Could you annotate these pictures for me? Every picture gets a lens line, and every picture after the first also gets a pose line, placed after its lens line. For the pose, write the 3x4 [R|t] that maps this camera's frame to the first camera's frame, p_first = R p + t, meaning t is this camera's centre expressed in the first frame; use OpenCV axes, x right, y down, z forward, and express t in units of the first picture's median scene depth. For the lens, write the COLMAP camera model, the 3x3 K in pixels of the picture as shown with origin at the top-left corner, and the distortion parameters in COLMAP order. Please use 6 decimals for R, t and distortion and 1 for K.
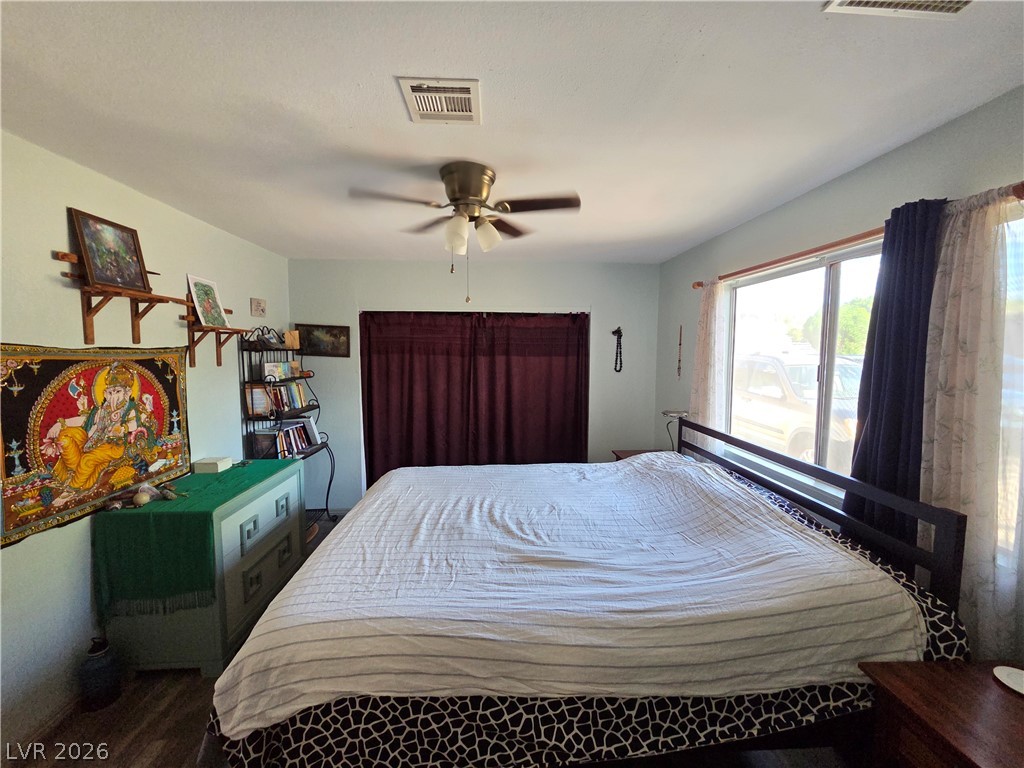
lens RADIAL K [[419.4, 0, 508.7], [0, 419.4, 382.3], [0, 0, 1]] dist [0.002955, 0.000395]
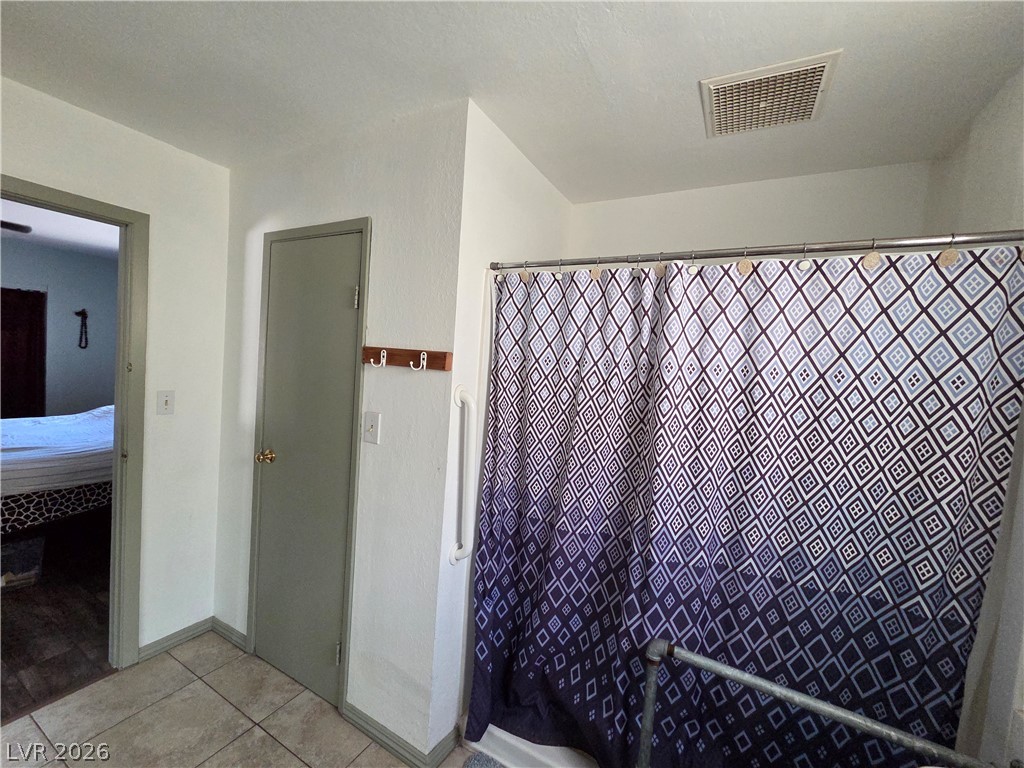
lens RADIAL K [[419.4, 0, 506.2], [0, 419.4, 389.7], [0, 0, 1]] dist [0.002955, 0.000395]
pose [[0.538706, -0.025722, 0.842101, -0.096804], [0.003687, 0.999596, 0.028174, 0.064383], [-0.842486, -0.012073, 0.538583, -0.641043]]
